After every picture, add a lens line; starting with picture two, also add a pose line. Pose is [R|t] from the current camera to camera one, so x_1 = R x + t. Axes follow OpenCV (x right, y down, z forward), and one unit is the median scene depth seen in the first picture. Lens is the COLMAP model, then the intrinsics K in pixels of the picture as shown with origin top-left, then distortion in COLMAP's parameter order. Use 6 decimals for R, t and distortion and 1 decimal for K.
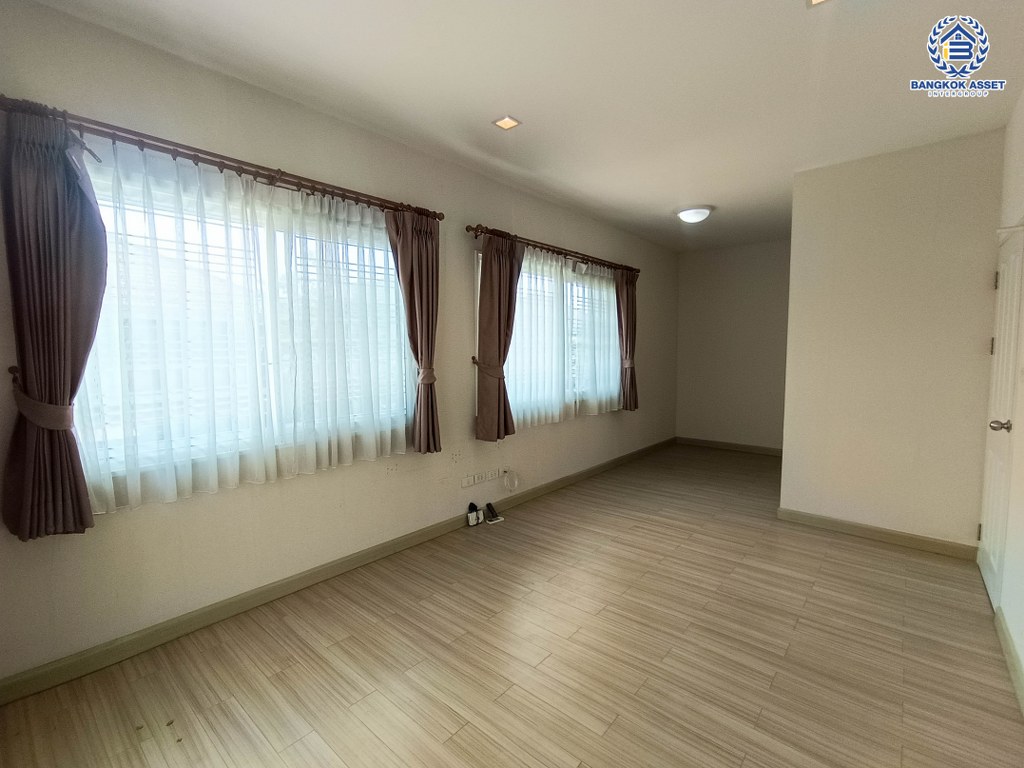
lens RADIAL K [[470.4, 0, 505.3], [0, 470.4, 384.1], [0, 0, 1]] dist [-0.038271, 0.025831]
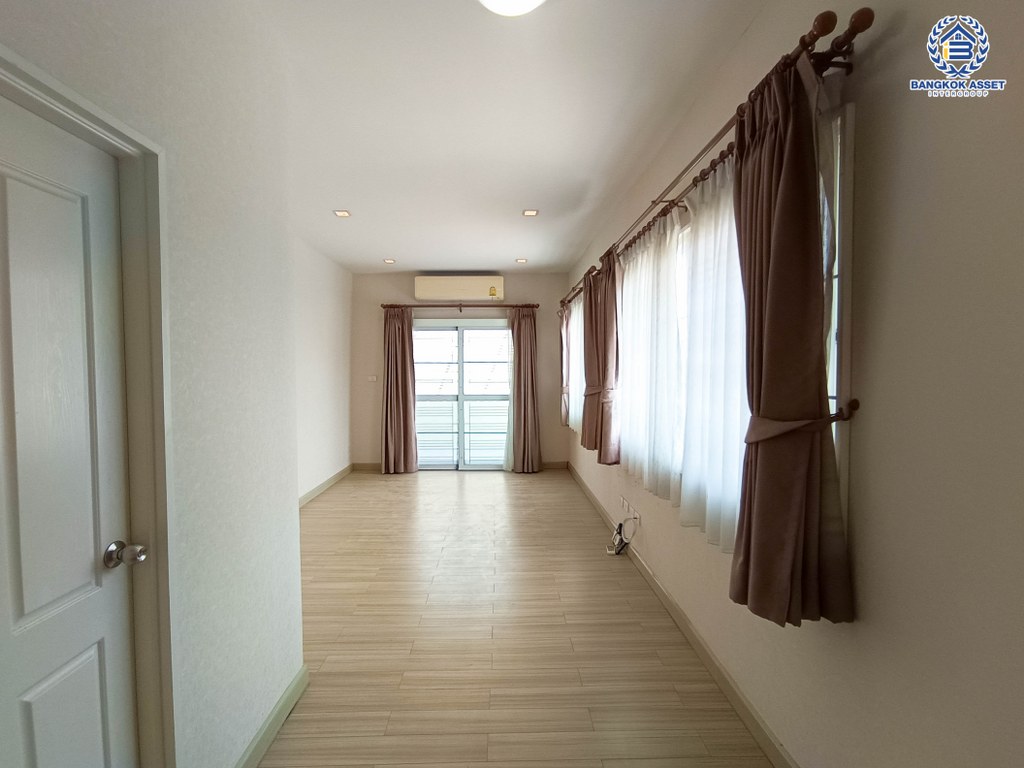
lens RADIAL K [[470.4, 0, 505.3], [0, 470.4, 384.1], [0, 0, 1]] dist [-0.038271, 0.025831]
pose [[-0.740433, 0.026635, -0.671602, 0.970342], [-0.042923, 0.995301, 0.086794, -0.151198], [0.670758, 0.093093, -0.735810, 1.924667]]
